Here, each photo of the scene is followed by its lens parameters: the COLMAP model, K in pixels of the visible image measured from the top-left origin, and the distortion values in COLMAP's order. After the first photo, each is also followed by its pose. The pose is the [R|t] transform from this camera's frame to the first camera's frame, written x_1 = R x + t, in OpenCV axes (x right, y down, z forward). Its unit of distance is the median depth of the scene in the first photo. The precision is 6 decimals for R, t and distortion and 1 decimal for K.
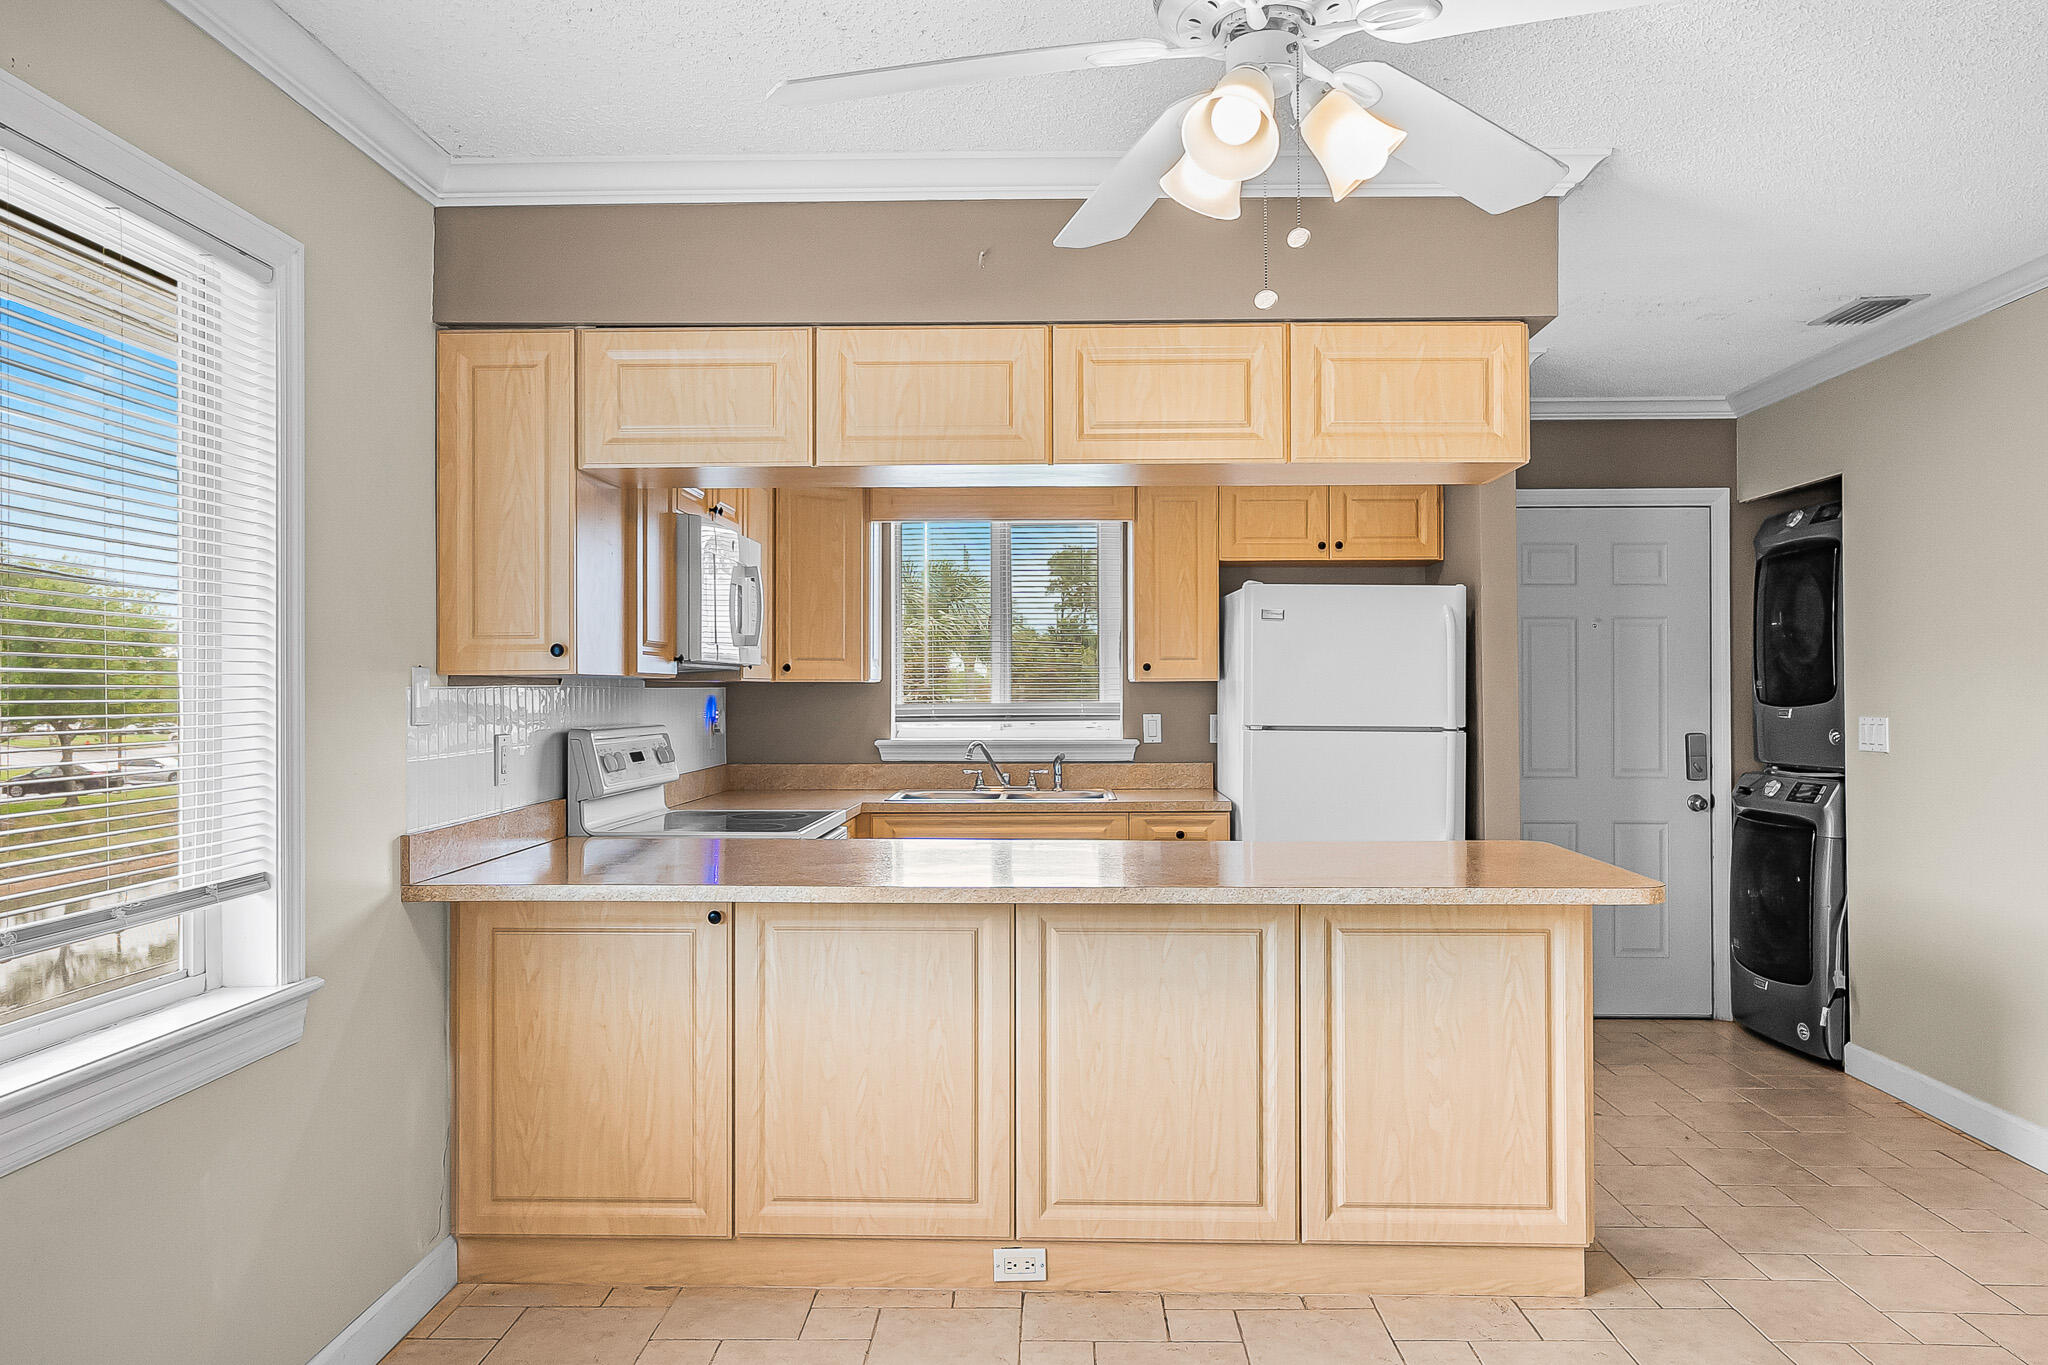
lens RADIAL K [[1402.9, 0, 1080.6], [0, 1402.9, 671.0], [0, 0, 1]] dist [-0.000761, 0.000896]
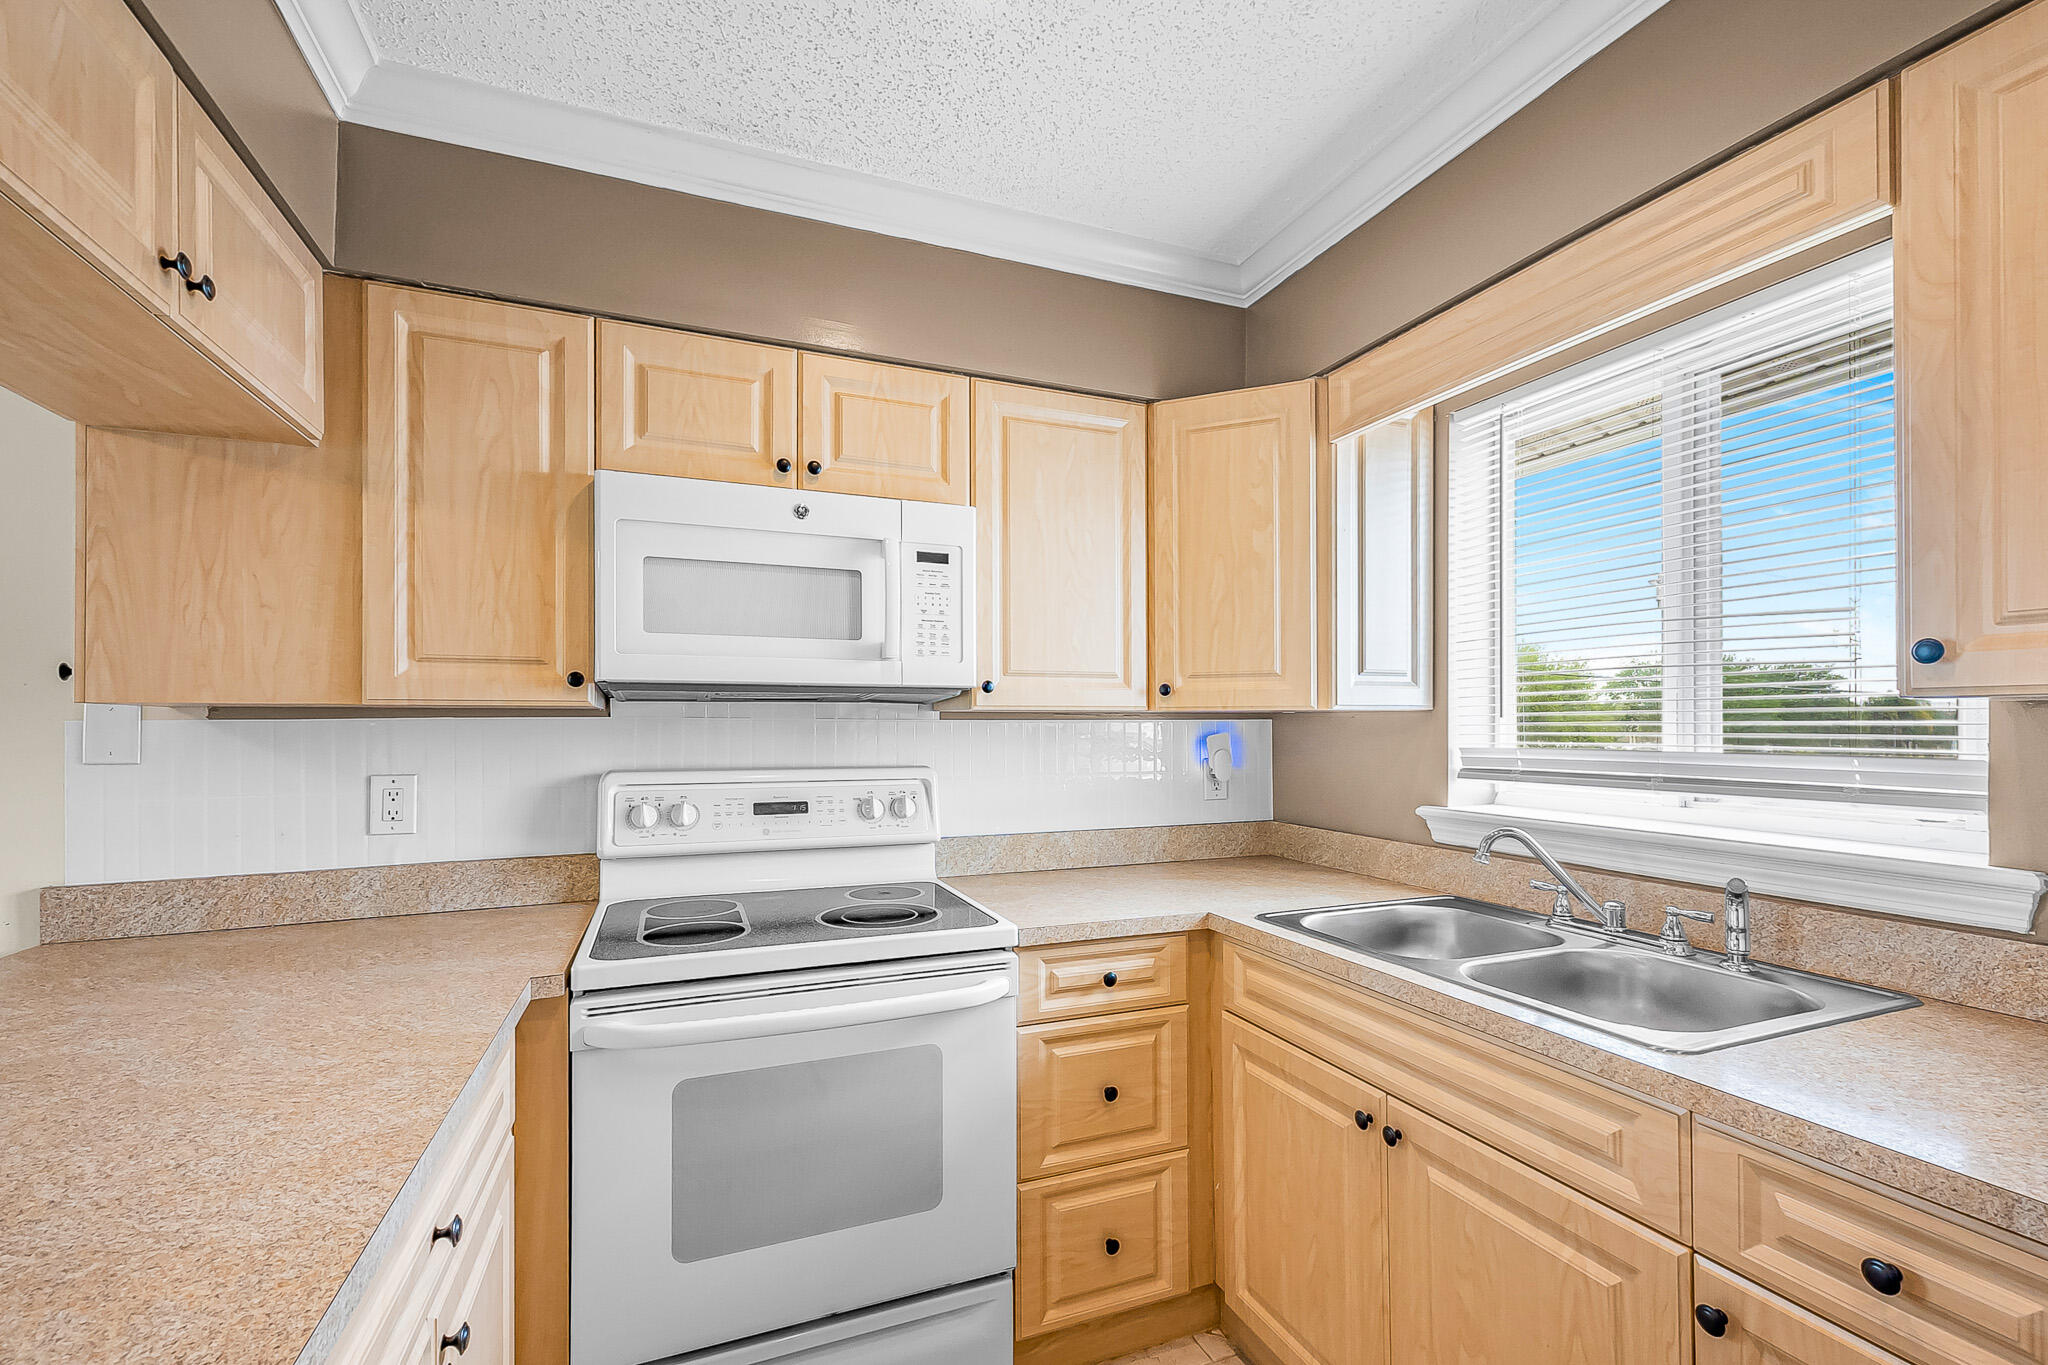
lens RADIAL K [[891.0, 0, 1044.5], [0, 891.0, 720.0], [0, 0, 1]] dist [0.009836, 0.000064]
pose [[0.381561, -0.002206, -0.924341, 0.165950], [0.011168, 0.999935, 0.002223, 0.010363], [0.924276, -0.011172, 0.381561, 0.787904]]
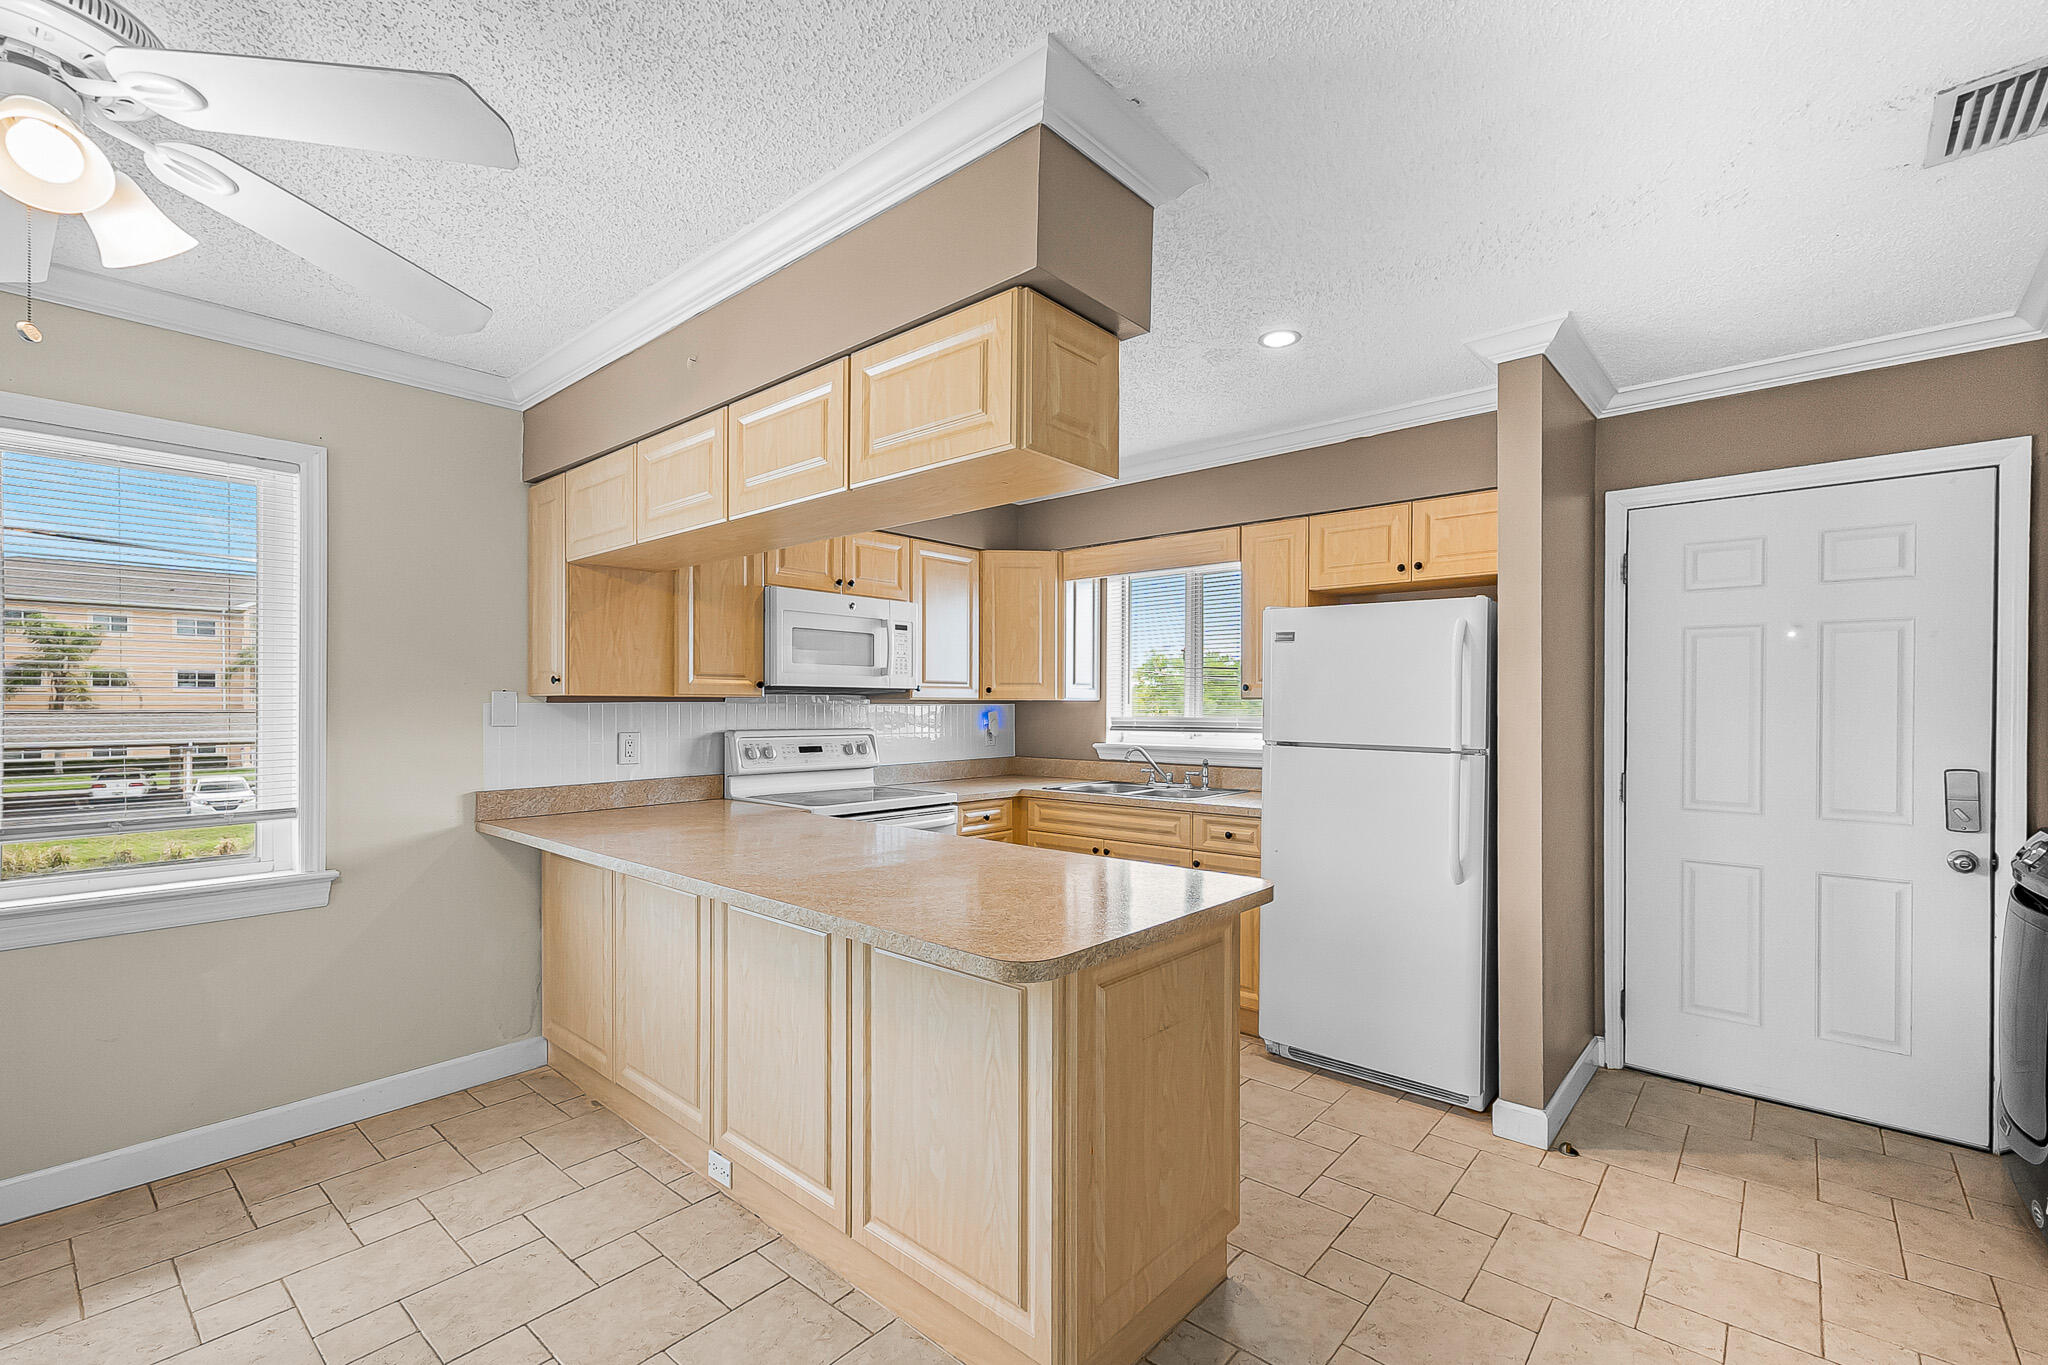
lens RADIAL K [[891.0, 0, 1069.7], [0, 891.0, 709.5], [0, 0, 1]] dist [0.009836, 0.000064]
pose [[0.770309, 0.007556, -0.637626, 0.427742], [0.003330, 0.999868, 0.015872, 0.003132], [0.637662, -0.014350, 0.770183, 0.363815]]
